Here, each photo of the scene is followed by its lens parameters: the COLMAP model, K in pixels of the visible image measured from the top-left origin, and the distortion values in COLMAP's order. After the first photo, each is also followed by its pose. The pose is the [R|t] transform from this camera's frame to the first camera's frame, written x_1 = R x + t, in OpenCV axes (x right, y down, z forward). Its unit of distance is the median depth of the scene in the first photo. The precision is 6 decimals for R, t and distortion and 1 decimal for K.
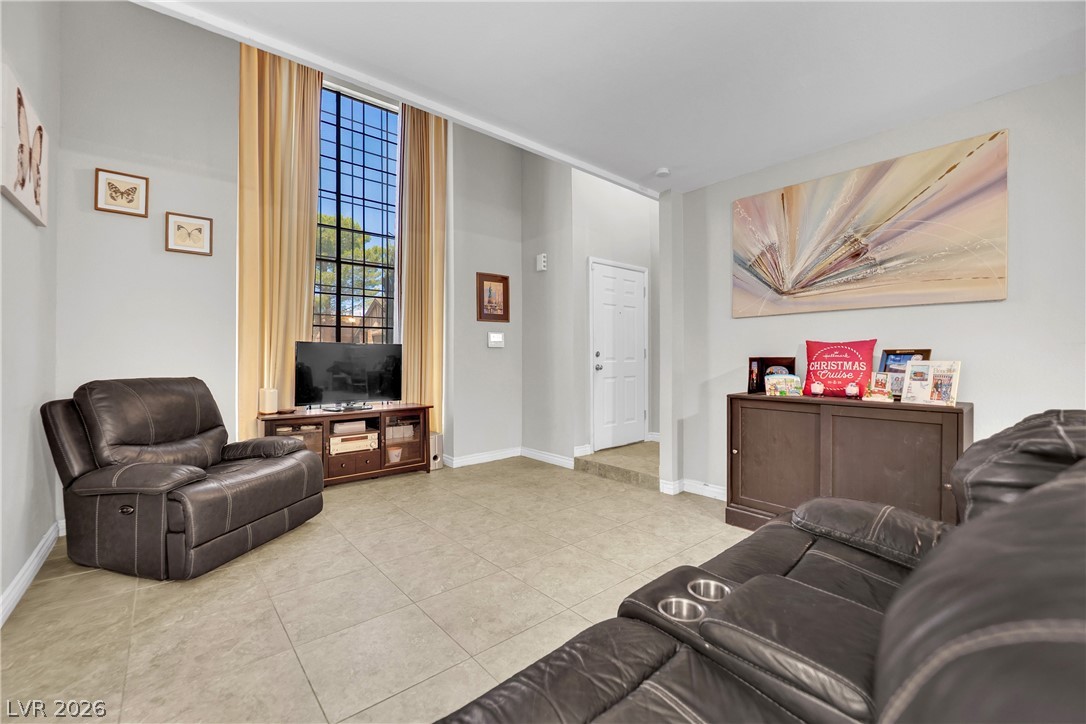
lens RADIAL K [[445.6, 0, 541.9], [0, 445.6, 352.1], [0, 0, 1]] dist [-0.018702, -0.001328]
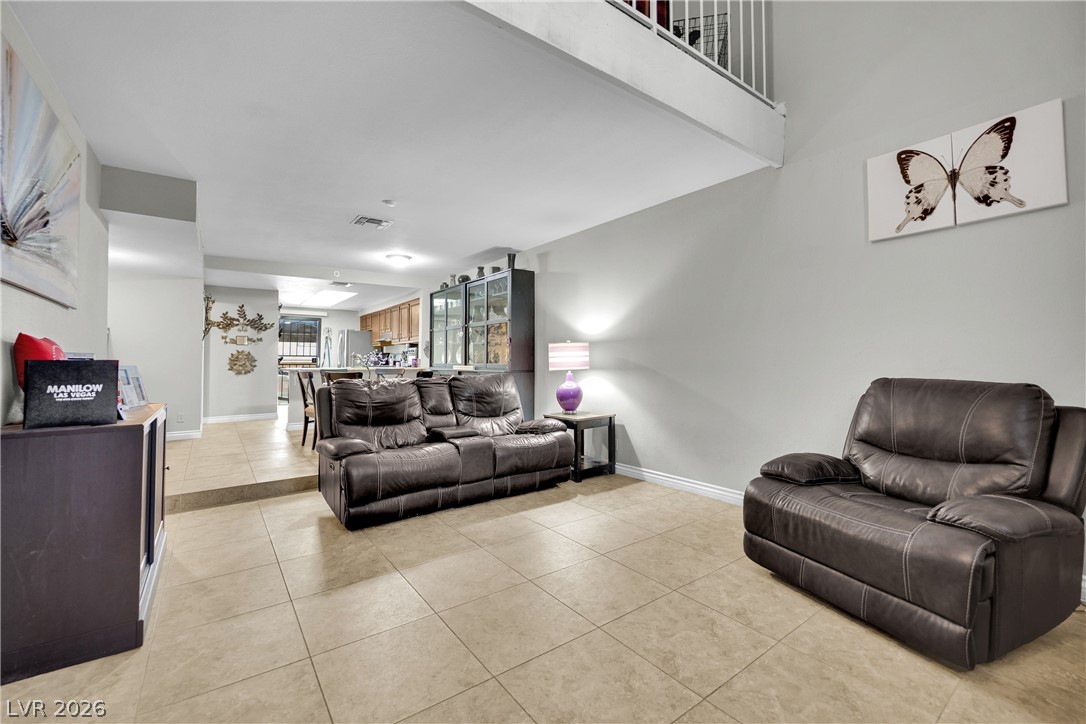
lens RADIAL K [[445.6, 0, 536.7], [0, 445.6, 359.1], [0, 0, 1]] dist [-0.018702, -0.001328]
pose [[-0.996897, 0.007354, 0.078367, -0.129153], [0.005747, 0.999769, -0.020714, 0.025094], [-0.078501, -0.020200, -0.996709, 1.415149]]
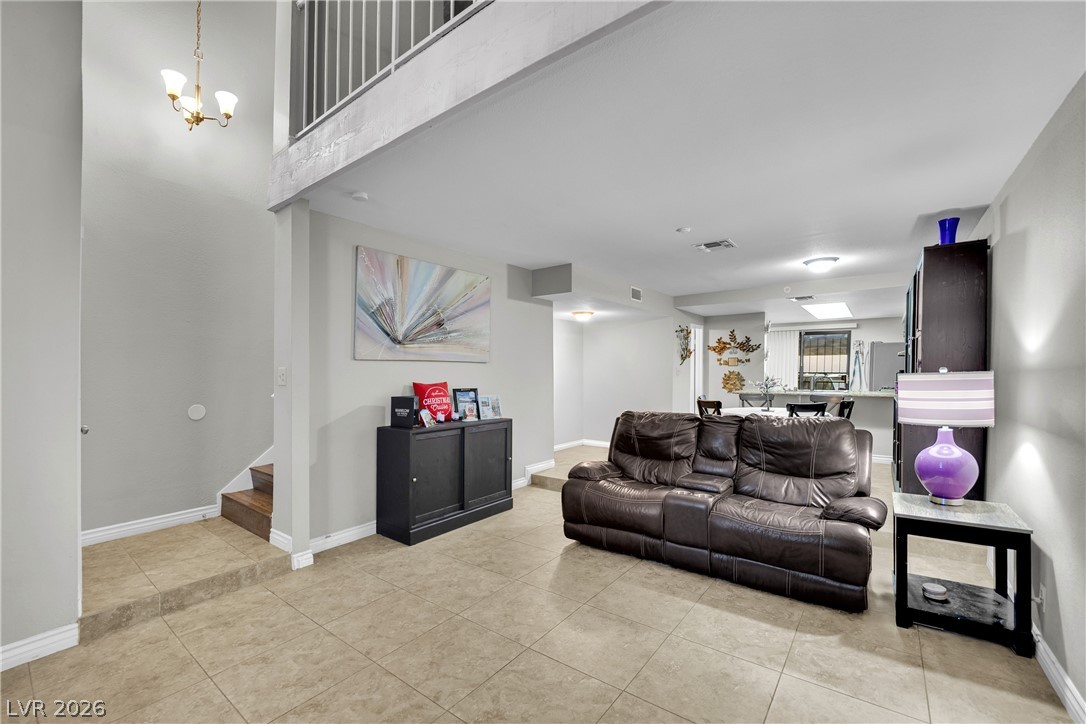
lens RADIAL K [[445.6, 0, 552.6], [0, 445.6, 374.1], [0, 0, 1]] dist [-0.018702, -0.001328]
pose [[-0.221554, -0.000619, 0.975148, -0.706697], [-0.006971, 0.999975, -0.000949, -0.047896], [-0.975123, -0.007008, -0.221553, 0.834278]]
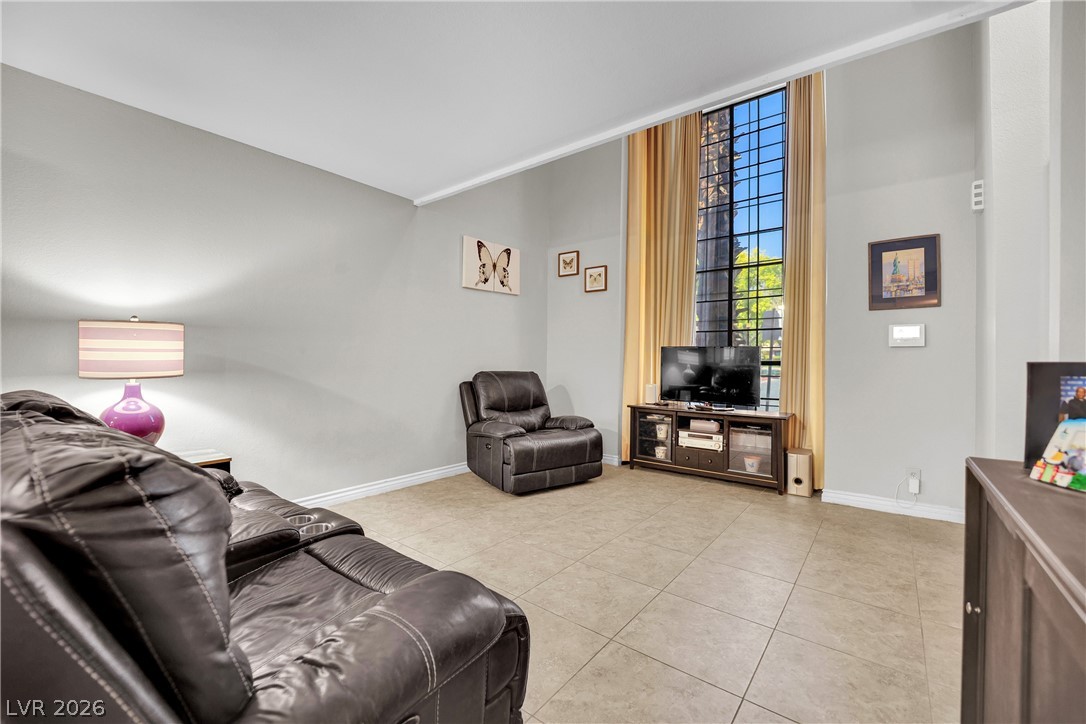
lens RADIAL K [[445.6, 0, 545.2], [0, 445.6, 356.9], [0, 0, 1]] dist [-0.018702, -0.001328]
pose [[0.192169, -0.002568, -0.981359, 0.675438], [0.003889, 0.999991, -0.001855, 0.005395], [0.981354, -0.003460, 0.192177, 0.523439]]
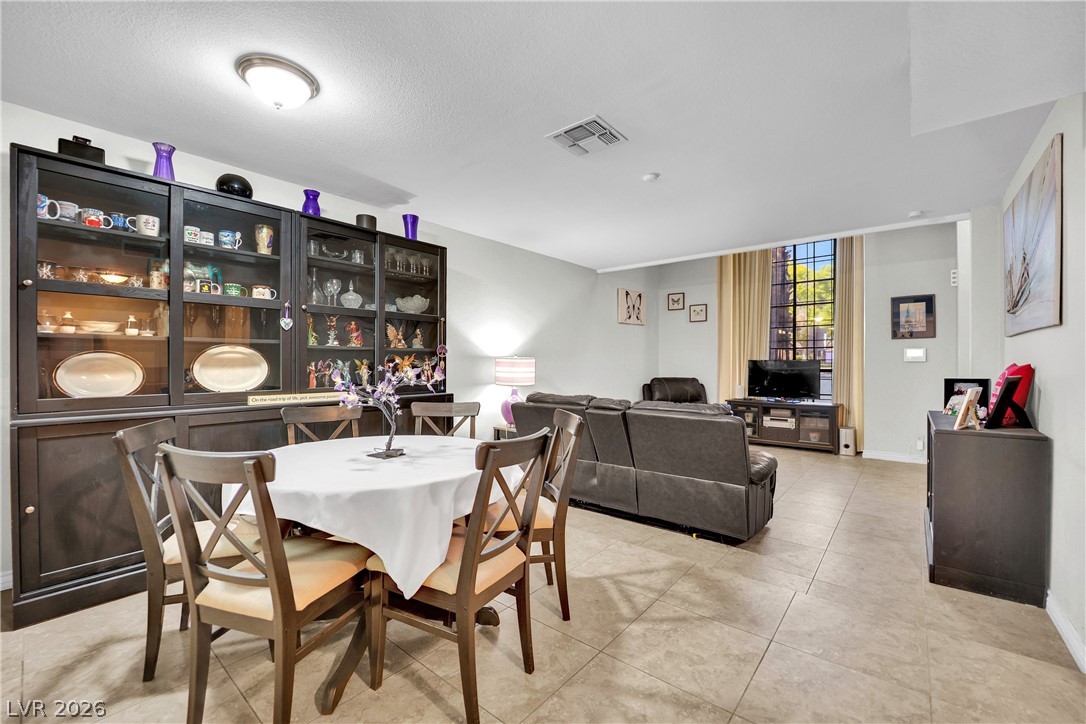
lens RADIAL K [[445.6, 0, 546.2], [0, 445.6, 360.8], [0, 0, 1]] dist [-0.018702, -0.001328]
pose [[0.162797, 0.001682, -0.986658, 1.264445], [0.014870, 0.999881, 0.004158, -0.048191], [0.986547, -0.015348, 0.162753, -0.123100]]
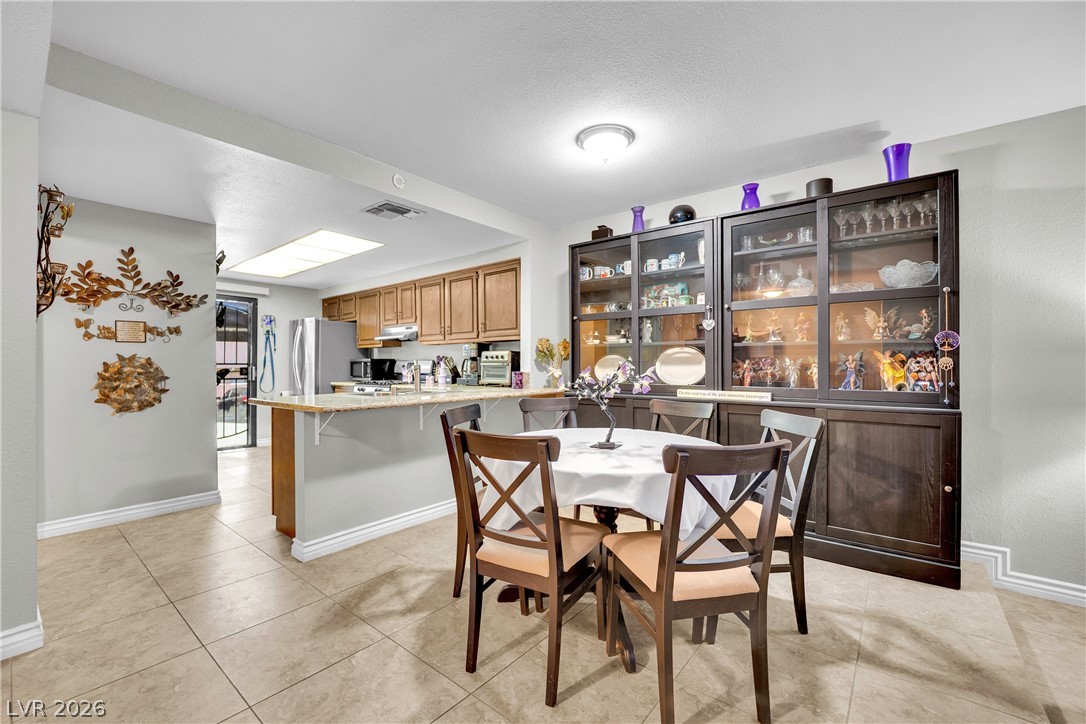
lens RADIAL K [[445.6, 0, 541.3], [0, 445.6, 370.6], [0, 0, 1]] dist [-0.018702, -0.001328]
pose [[-0.984339, 0.011122, -0.175937, 0.858637], [0.010966, 0.999938, 0.001855, -0.033675], [0.175947, -0.000103, -0.984400, 0.359226]]
